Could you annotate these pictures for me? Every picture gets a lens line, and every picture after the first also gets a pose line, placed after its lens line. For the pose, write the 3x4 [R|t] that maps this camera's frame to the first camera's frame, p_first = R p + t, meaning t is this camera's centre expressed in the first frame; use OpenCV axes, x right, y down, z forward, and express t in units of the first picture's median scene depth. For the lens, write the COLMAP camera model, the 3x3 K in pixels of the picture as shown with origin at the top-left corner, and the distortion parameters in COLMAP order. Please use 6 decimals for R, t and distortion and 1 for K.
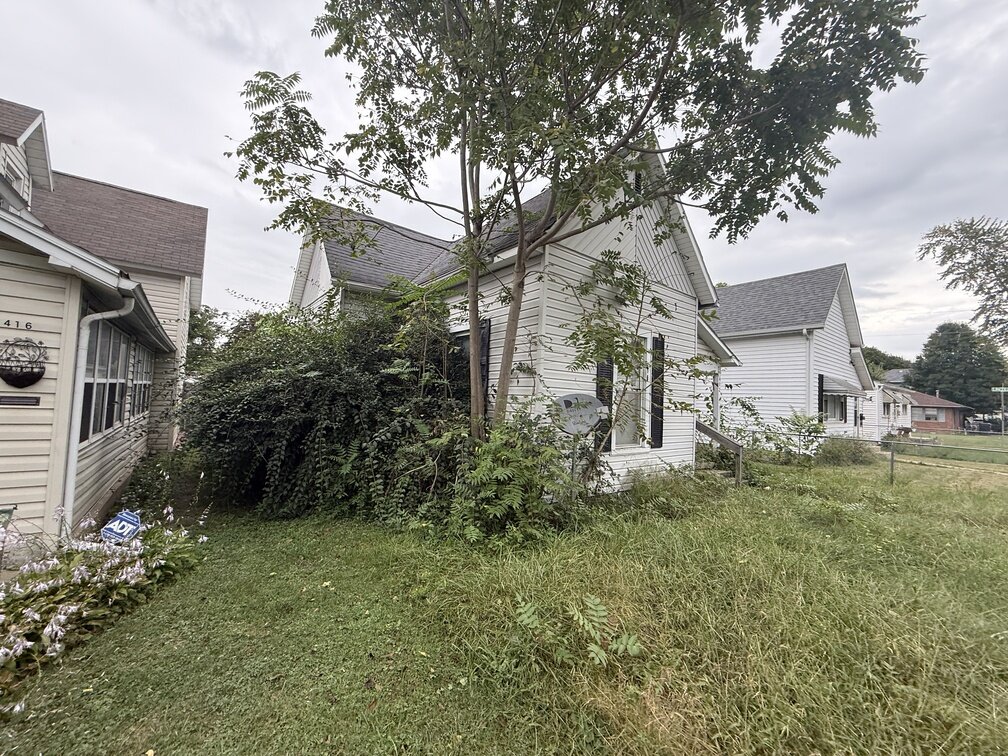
lens RADIAL K [[399.8, 0, 504.0], [0, 399.8, 378.0], [0, 0, 1]] dist [0.000349, 0.000354]
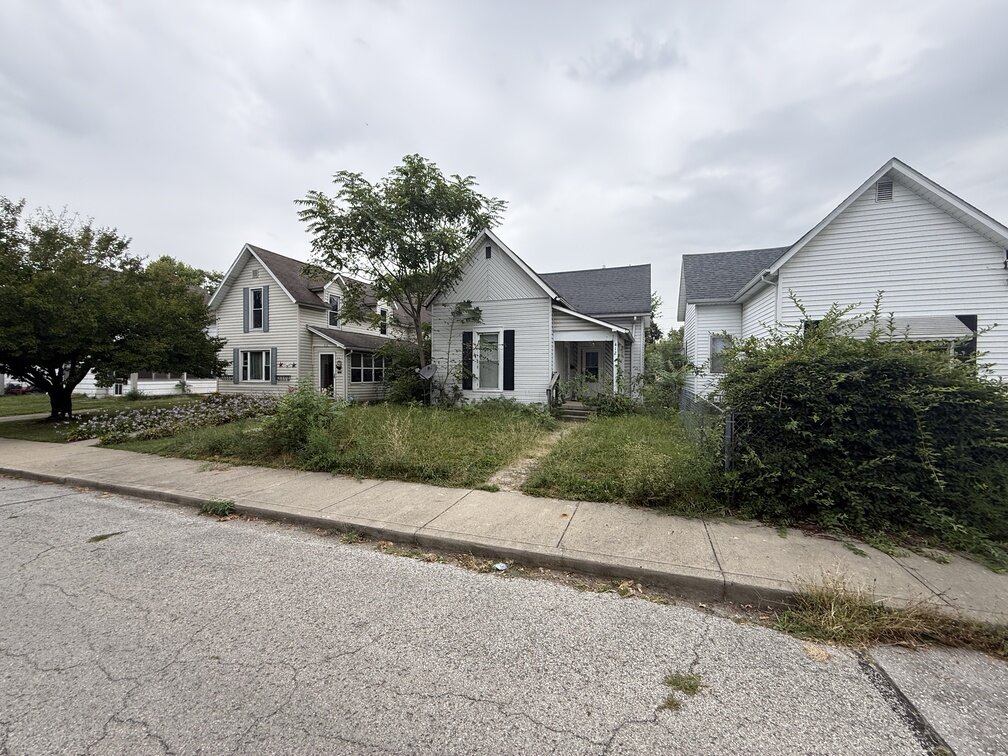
lens RADIAL K [[399.8, 0, 504.0], [0, 399.8, 378.0], [0, 0, 1]] dist [0.000349, 0.000354]
pose [[0.549696, -0.026162, -0.834955, 1.970737], [0.080231, 0.996542, 0.021596, 0.080954], [0.831503, -0.078860, 0.549894, -0.029908]]
